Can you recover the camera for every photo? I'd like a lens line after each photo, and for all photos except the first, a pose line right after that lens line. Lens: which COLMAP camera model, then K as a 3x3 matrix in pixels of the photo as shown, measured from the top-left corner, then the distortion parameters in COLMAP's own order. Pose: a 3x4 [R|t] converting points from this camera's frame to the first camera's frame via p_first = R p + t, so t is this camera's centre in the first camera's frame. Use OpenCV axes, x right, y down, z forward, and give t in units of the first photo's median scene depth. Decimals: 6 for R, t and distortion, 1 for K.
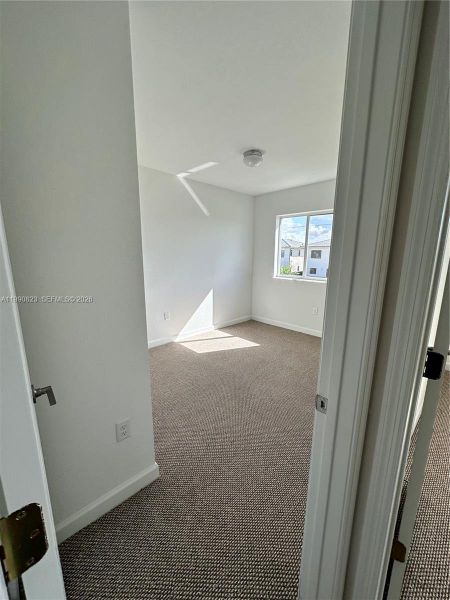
lens RADIAL K [[242.3, 0, 223.9], [0, 242.3, 301.2], [0, 0, 1]] dist [0.000197, 0.000228]
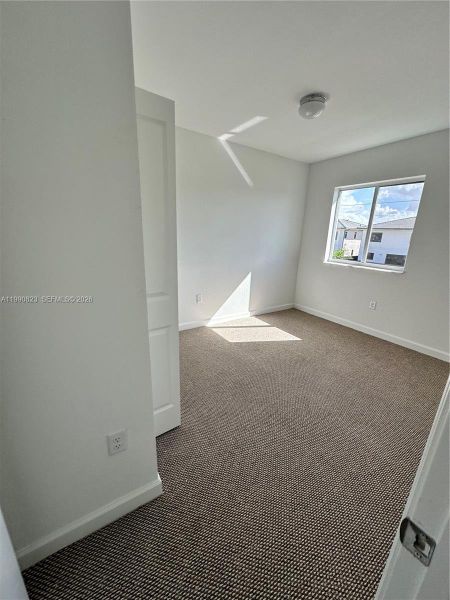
lens RADIAL K [[242.3, 0, 223.9], [0, 242.3, 301.2], [0, 0, 1]] dist [0.000197, 0.000228]
pose [[0.982450, 0.076135, -0.170281, 0.015522], [-0.062311, 0.994422, 0.085107, -0.012858], [0.175811, -0.073003, 0.981713, 0.101333]]
